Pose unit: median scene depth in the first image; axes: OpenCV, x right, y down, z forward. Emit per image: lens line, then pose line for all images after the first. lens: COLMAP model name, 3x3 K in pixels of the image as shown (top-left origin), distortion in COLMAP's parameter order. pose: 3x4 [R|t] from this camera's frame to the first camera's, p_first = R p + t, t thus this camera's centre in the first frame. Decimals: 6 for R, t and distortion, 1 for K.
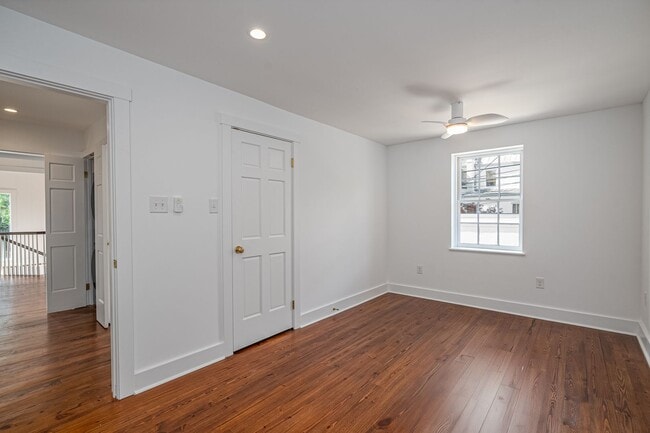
lens RADIAL K [[294.8, 0, 327.2], [0, 294.8, 216.7], [0, 0, 1]] dist [0.001689, 0.000369]
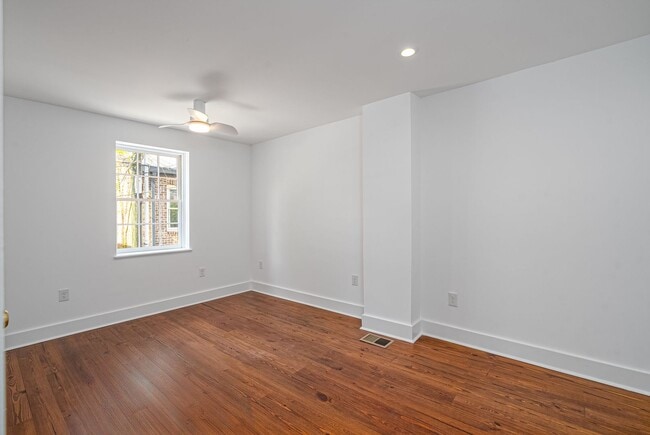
lens RADIAL K [[294.8, 0, 327.2], [0, 294.8, 217.7], [0, 0, 1]] dist [0.001689, 0.000369]
pose [[0.012095, -0.008941, 0.999887, -0.455149], [0.012477, 0.999884, 0.008790, 0.001003], [-0.999849, 0.012370, 0.012205, 0.473433]]
